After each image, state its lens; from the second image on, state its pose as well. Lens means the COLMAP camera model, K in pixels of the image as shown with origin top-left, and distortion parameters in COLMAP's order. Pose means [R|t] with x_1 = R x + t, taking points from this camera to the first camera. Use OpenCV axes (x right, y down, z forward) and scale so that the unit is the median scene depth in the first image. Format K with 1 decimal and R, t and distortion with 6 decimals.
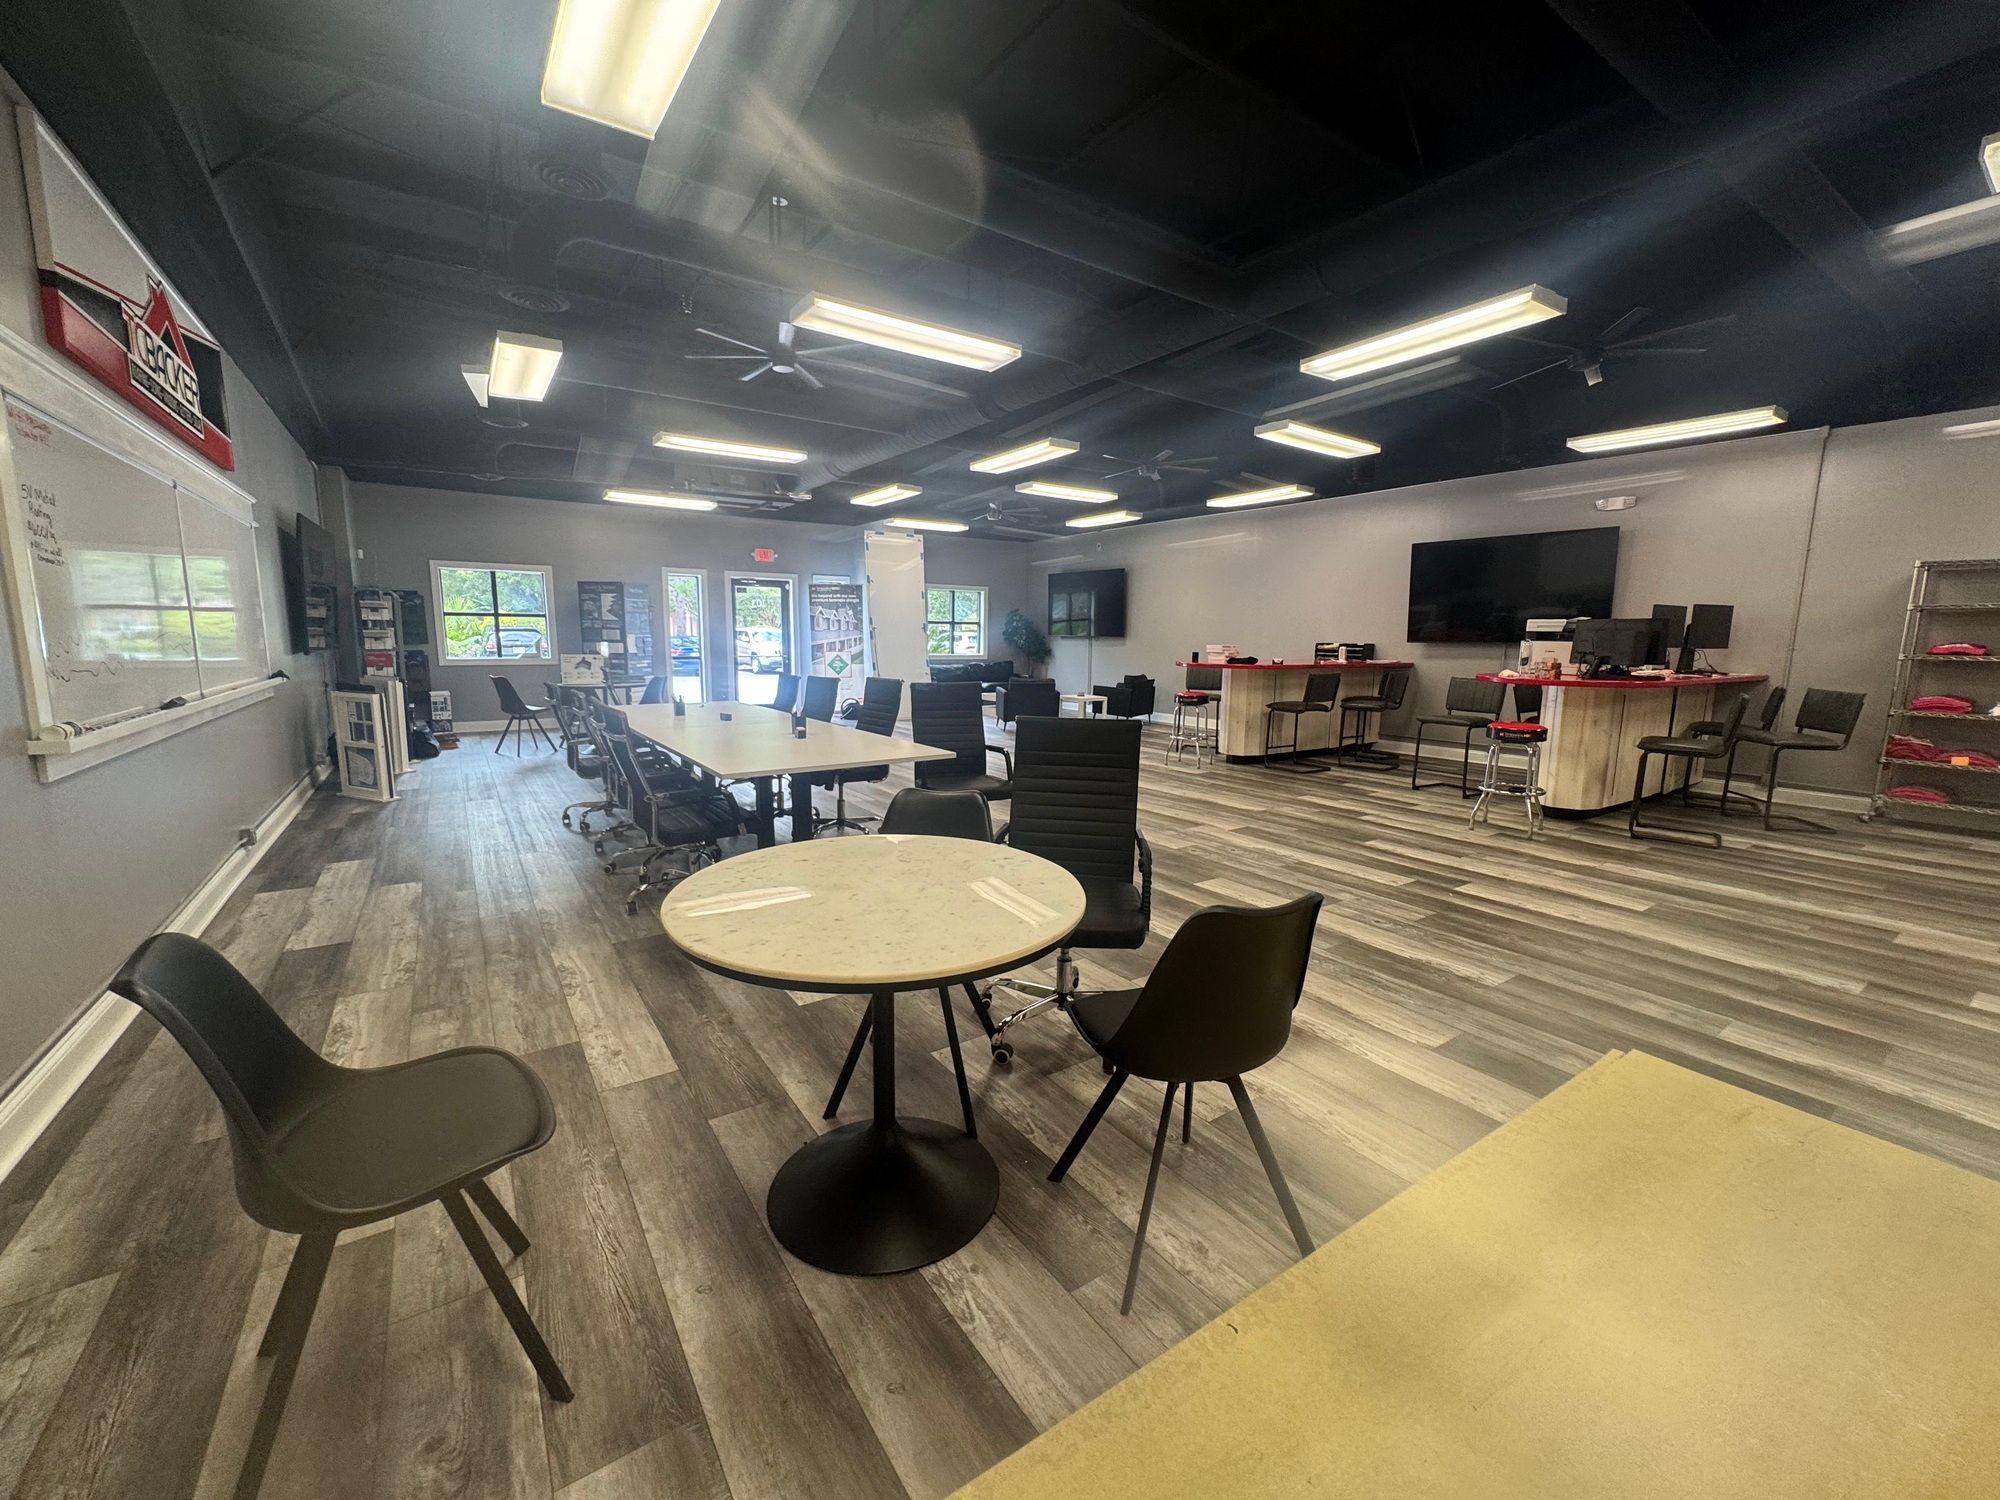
lens RADIAL K [[798.5, 0, 996.0], [0, 798.5, 756.6], [0, 0, 1]] dist [-0.001742, 0.000178]
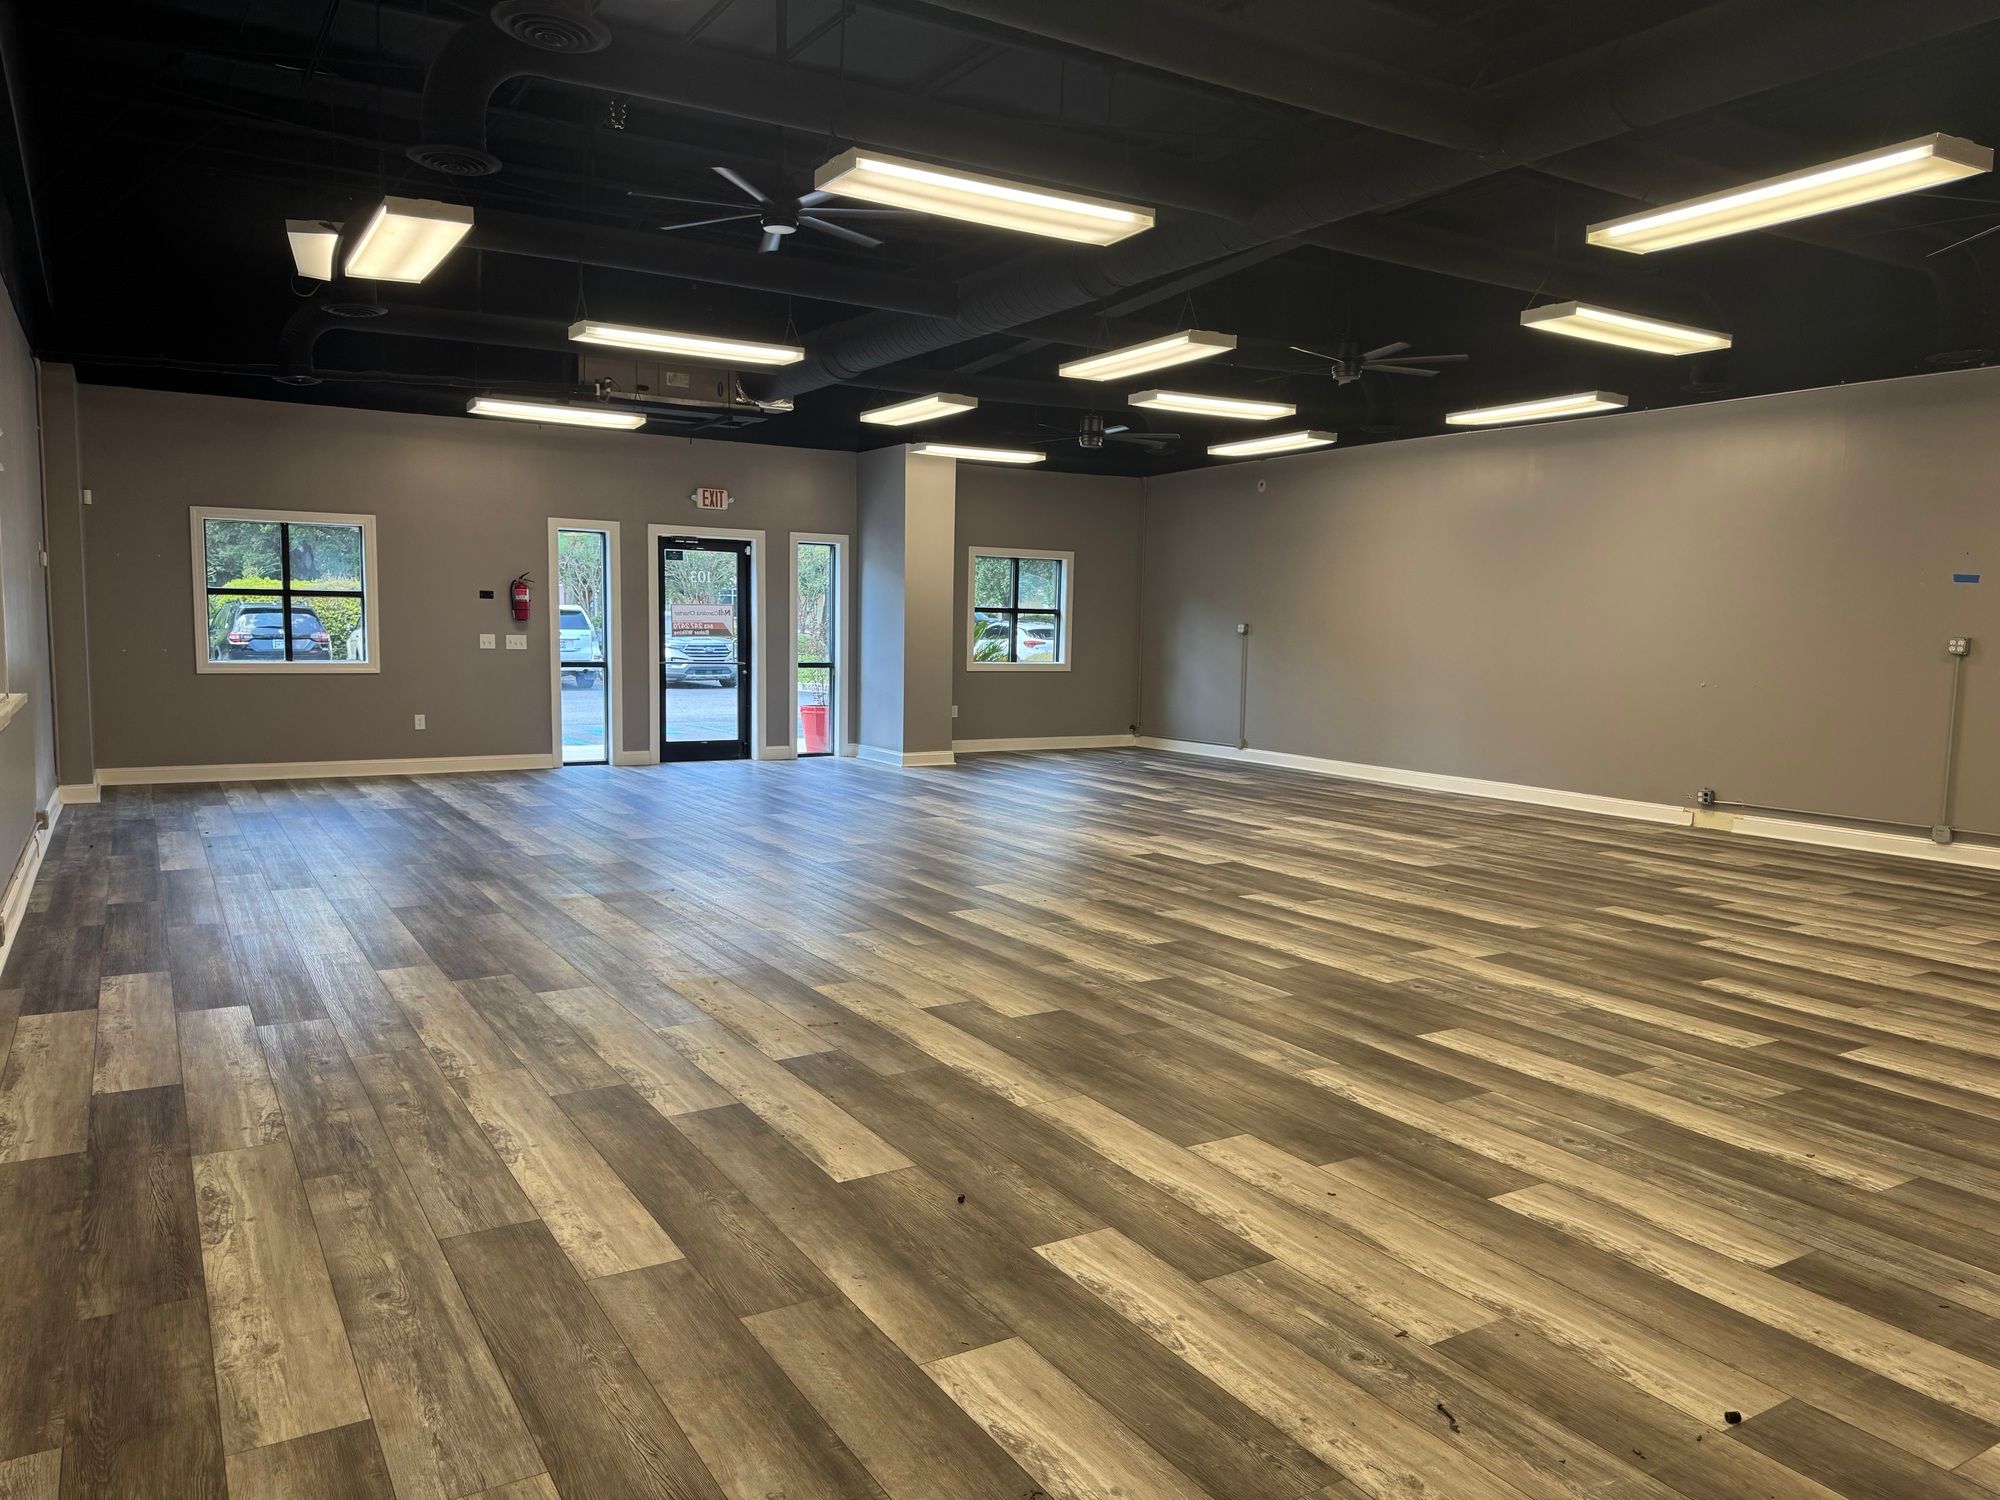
lens RADIAL K [[1396.8, 0, 999.9], [0, 1396.8, 761.4], [0, 0, 1]] dist [0.101041, -0.161173]
pose [[0.998541, 0.013380, -0.052324, -0.029066], [-0.016086, 0.998535, -0.051655, 0.003395], [0.051556, 0.052421, 0.997293, -0.154068]]
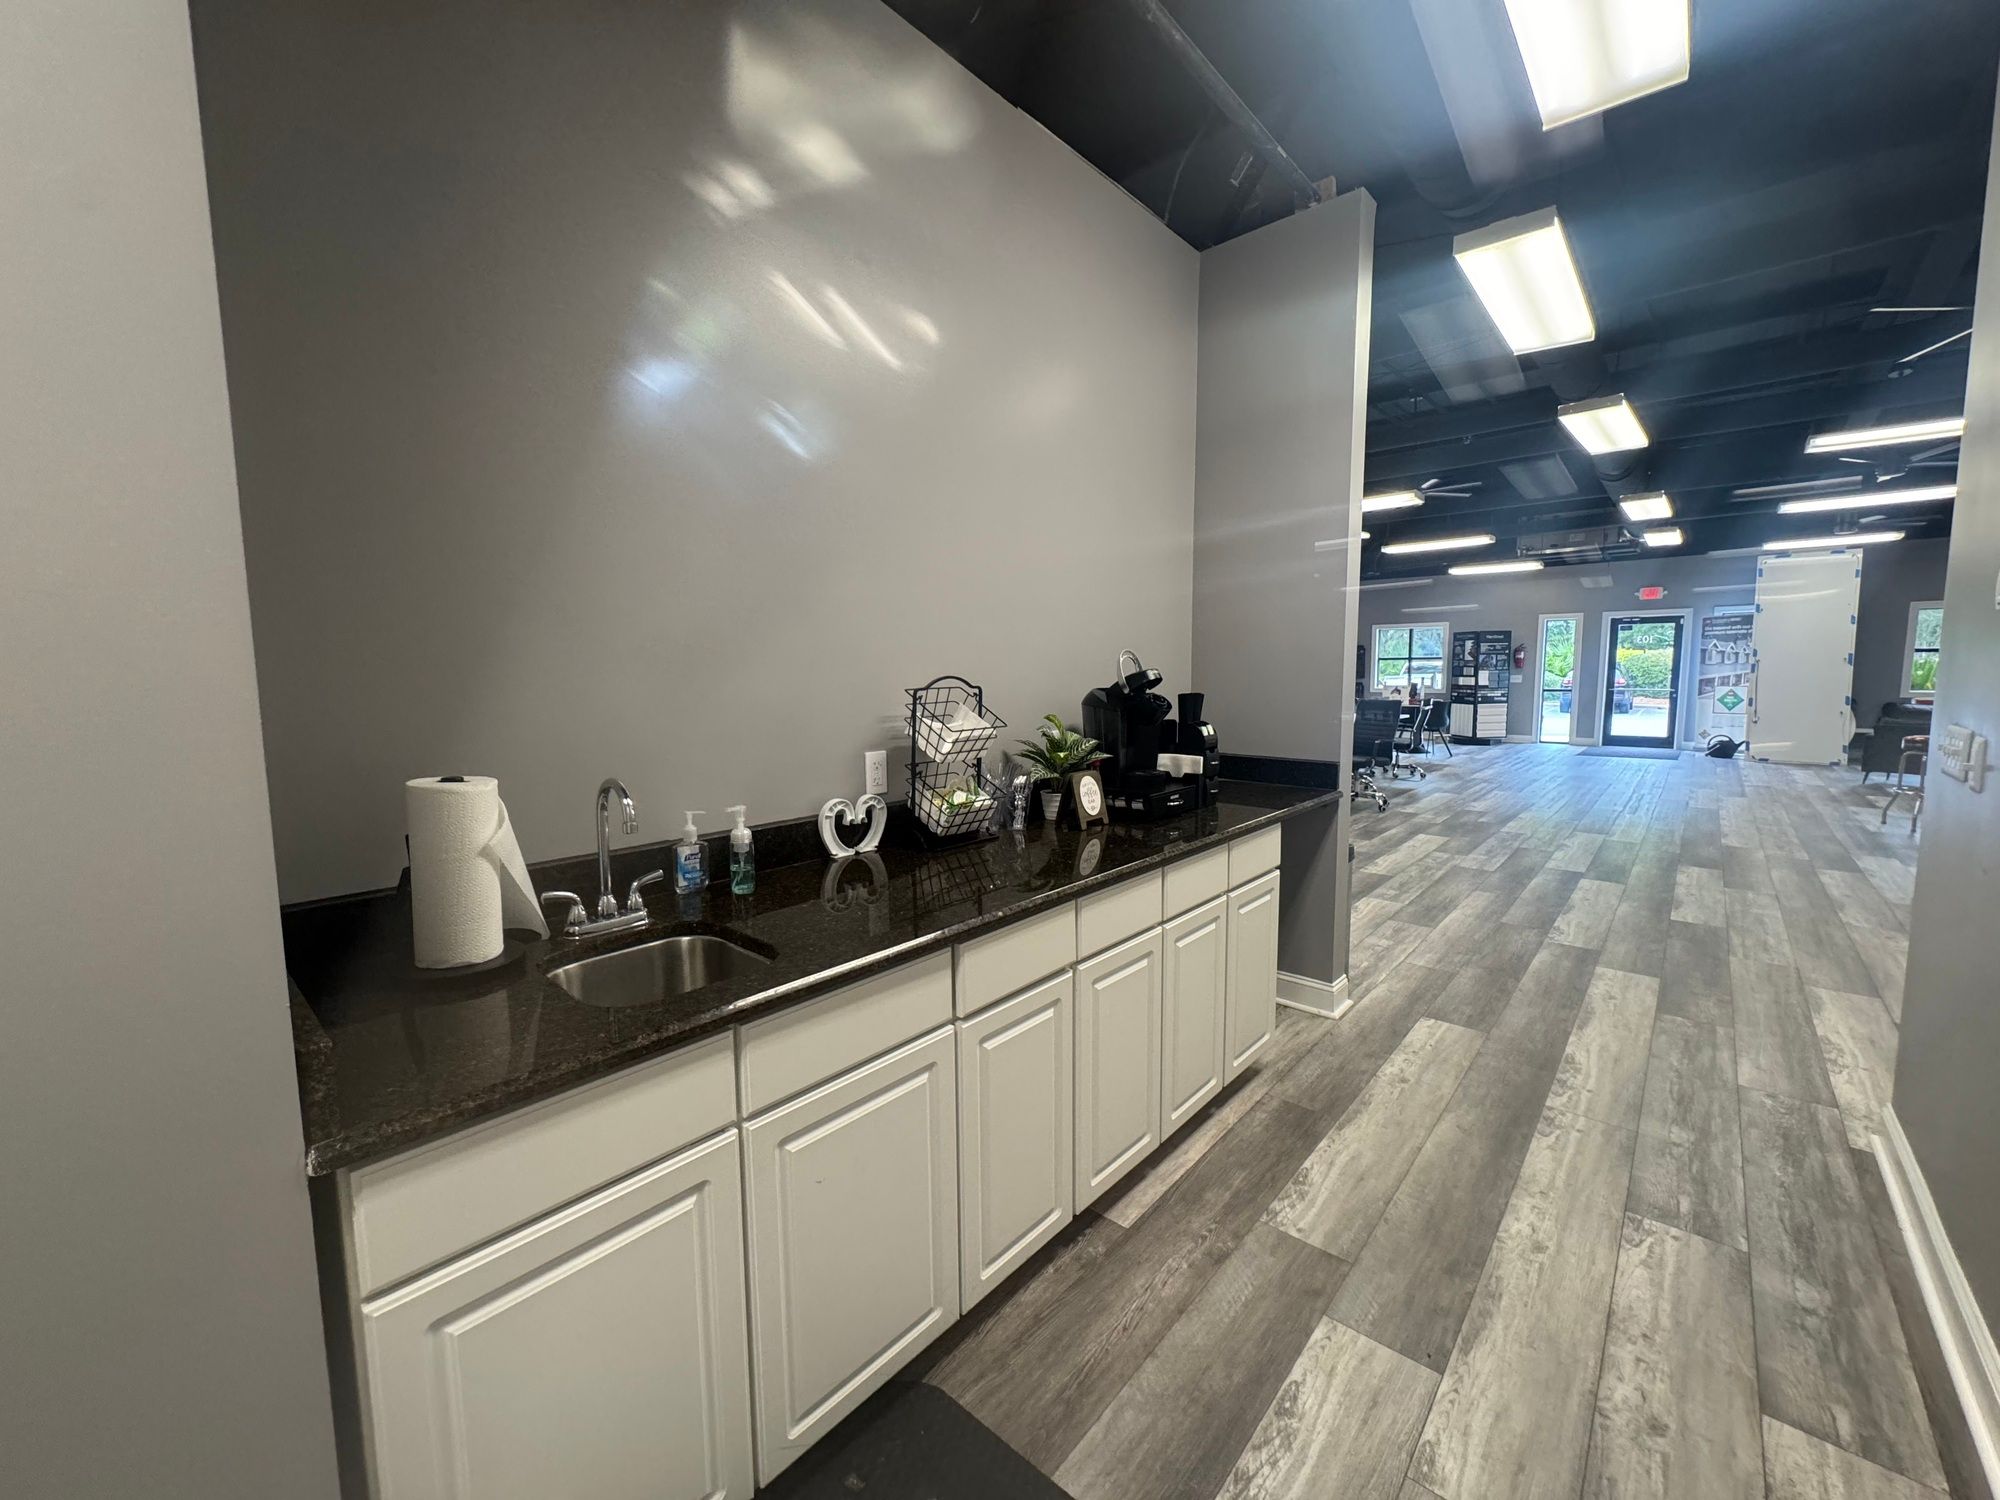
lens RADIAL K [[798.5, 0, 996.0], [0, 798.5, 756.6], [0, 0, 1]] dist [-0.001742, 0.000178]
pose [[0.244601, 0.092335, -0.965217, 1.428697], [-0.134915, 0.989013, 0.060422, 0.028717], [0.960192, 0.115443, 0.254371, -0.162777]]
